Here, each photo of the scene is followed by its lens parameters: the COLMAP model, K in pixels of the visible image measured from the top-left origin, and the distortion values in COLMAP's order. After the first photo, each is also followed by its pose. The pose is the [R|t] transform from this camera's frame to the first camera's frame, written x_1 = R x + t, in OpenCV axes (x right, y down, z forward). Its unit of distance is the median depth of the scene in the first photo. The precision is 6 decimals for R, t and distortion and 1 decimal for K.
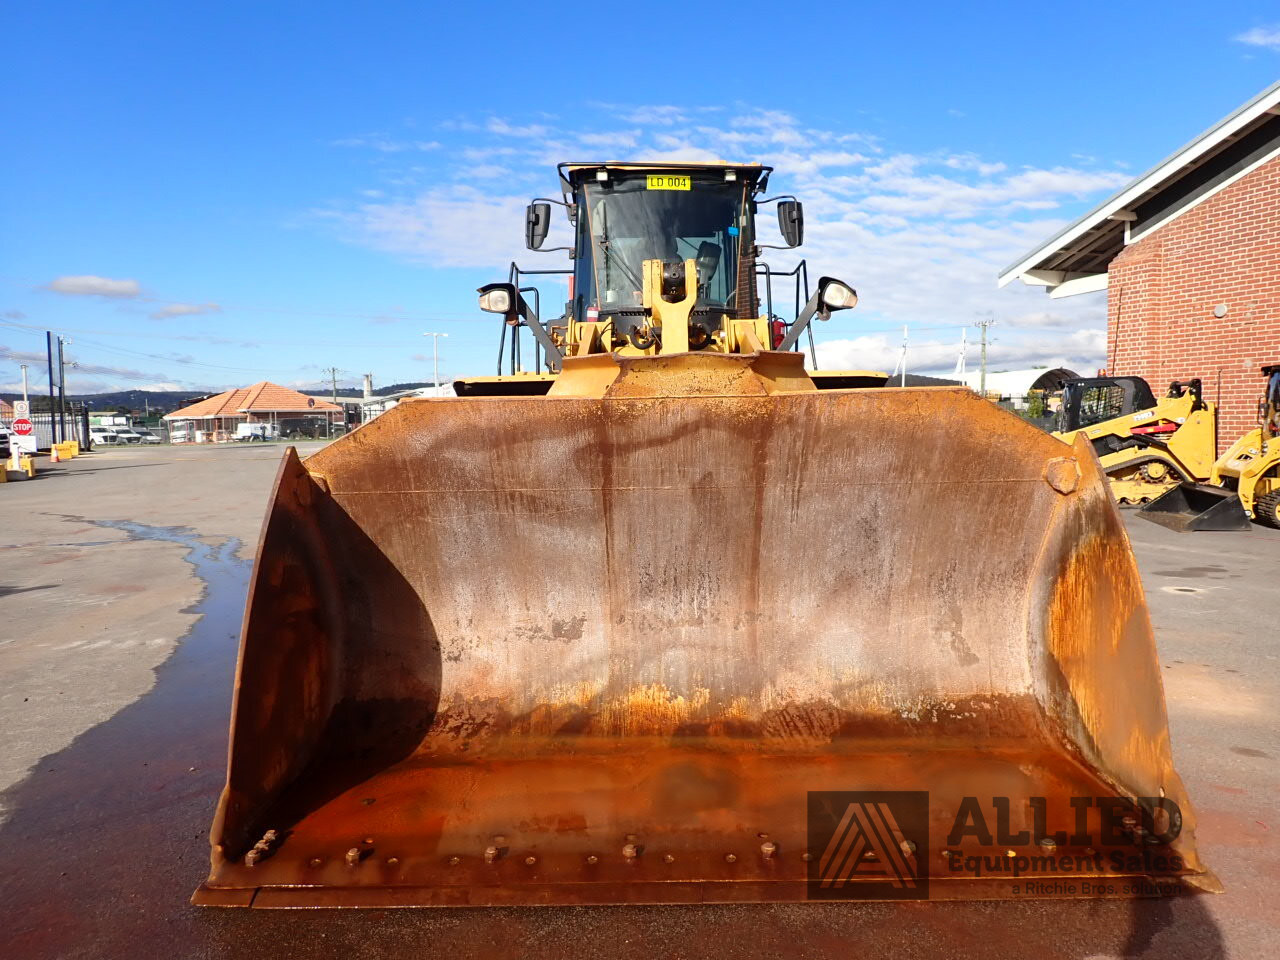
lens RADIAL K [[954.1, 0, 639.5], [0, 954.1, 488.2], [0, 0, 1]] dist [-0.005701, 0.002494]
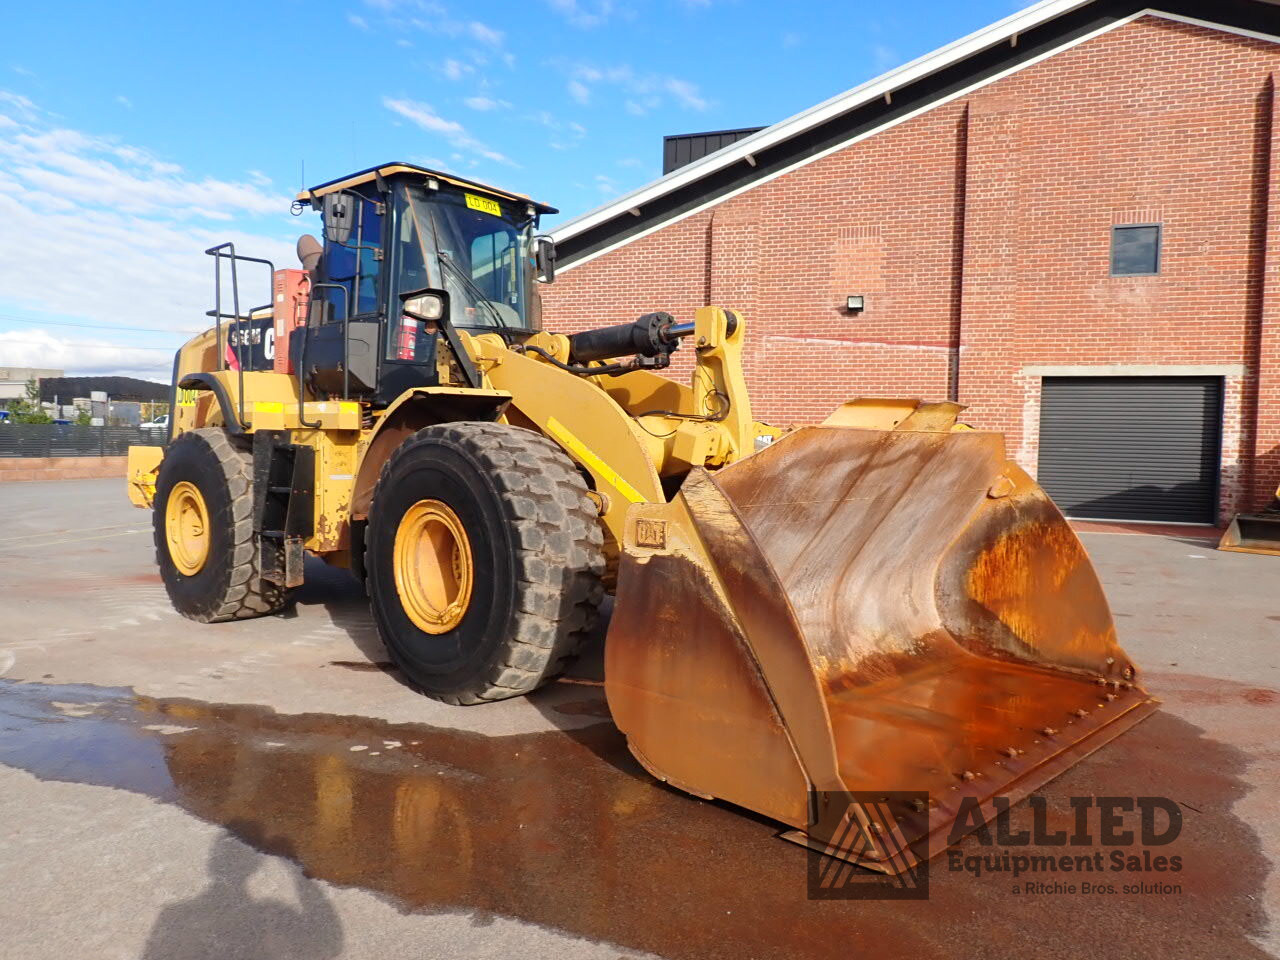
lens RADIAL K [[954.1, 0, 639.5], [0, 954.1, 488.2], [0, 0, 1]] dist [-0.005701, 0.002494]
pose [[0.683597, -0.009659, 0.729796, -0.261909], [0.018245, 0.999826, -0.003857, -0.003484], [-0.729632, 0.015952, 0.683654, 0.077410]]
